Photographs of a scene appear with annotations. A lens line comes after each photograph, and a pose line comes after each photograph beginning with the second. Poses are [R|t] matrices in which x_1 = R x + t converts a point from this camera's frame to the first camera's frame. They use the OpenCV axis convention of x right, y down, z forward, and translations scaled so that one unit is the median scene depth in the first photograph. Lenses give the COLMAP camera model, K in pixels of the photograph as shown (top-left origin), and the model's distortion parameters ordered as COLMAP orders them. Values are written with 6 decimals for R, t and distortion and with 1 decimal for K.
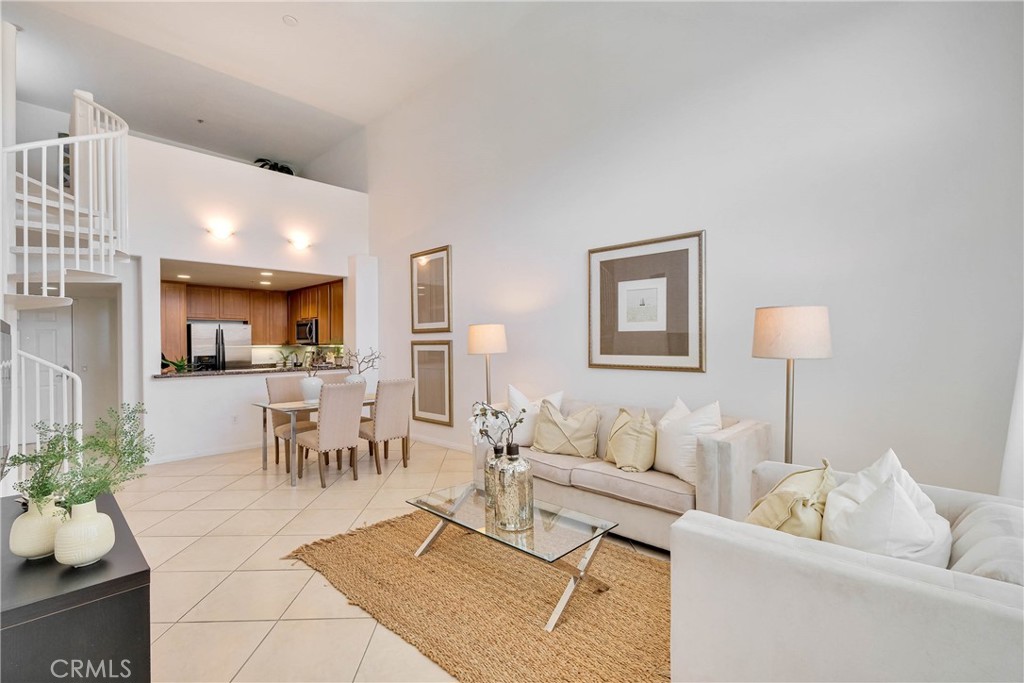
lens RADIAL K [[447.6, 0, 499.4], [0, 447.6, 347.7], [0, 0, 1]] dist [-0.004055, 0.001683]
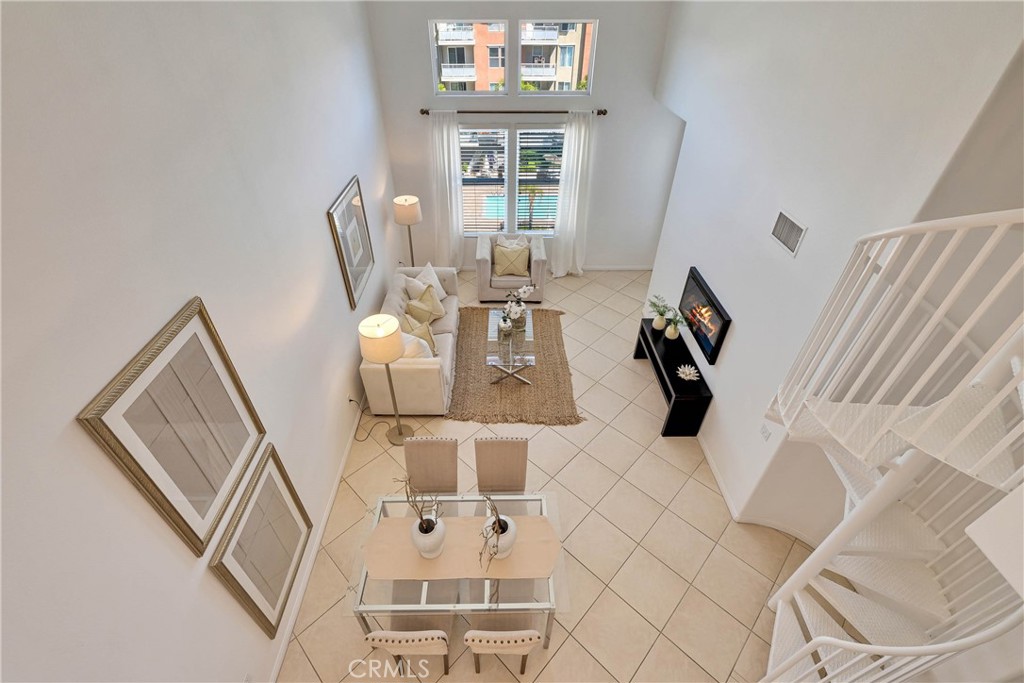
lens RADIAL K [[447.6, 0, 503.1], [0, 447.6, 348.4], [0, 0, 1]] dist [-0.004055, 0.001683]
pose [[-0.702802, -0.448306, 0.552351, -0.545952], [0.006315, 0.772481, 0.635006, -0.442152], [-0.711358, 0.449771, -0.540070, 1.009379]]
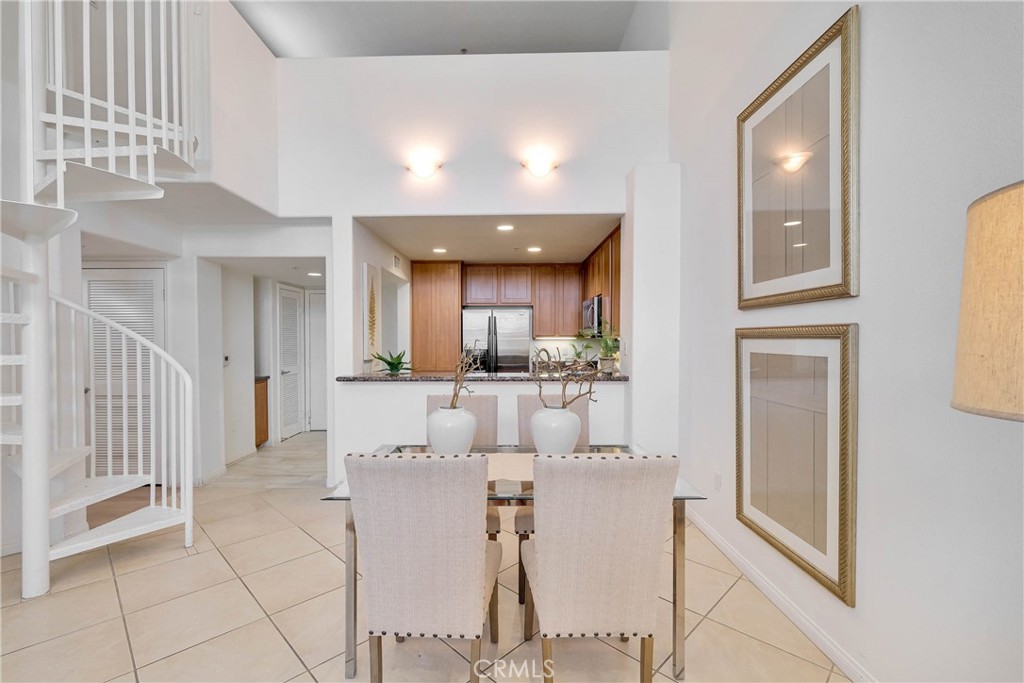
lens RADIAL K [[447.6, 0, 507.7], [0, 447.6, 347.2], [0, 0, 1]] dist [-0.004055, 0.001683]
pose [[0.694744, 0.020905, -0.718954, -0.050824], [-0.009342, 0.999755, 0.020042, -0.004672], [0.719197, -0.007208, 0.694769, 0.603891]]
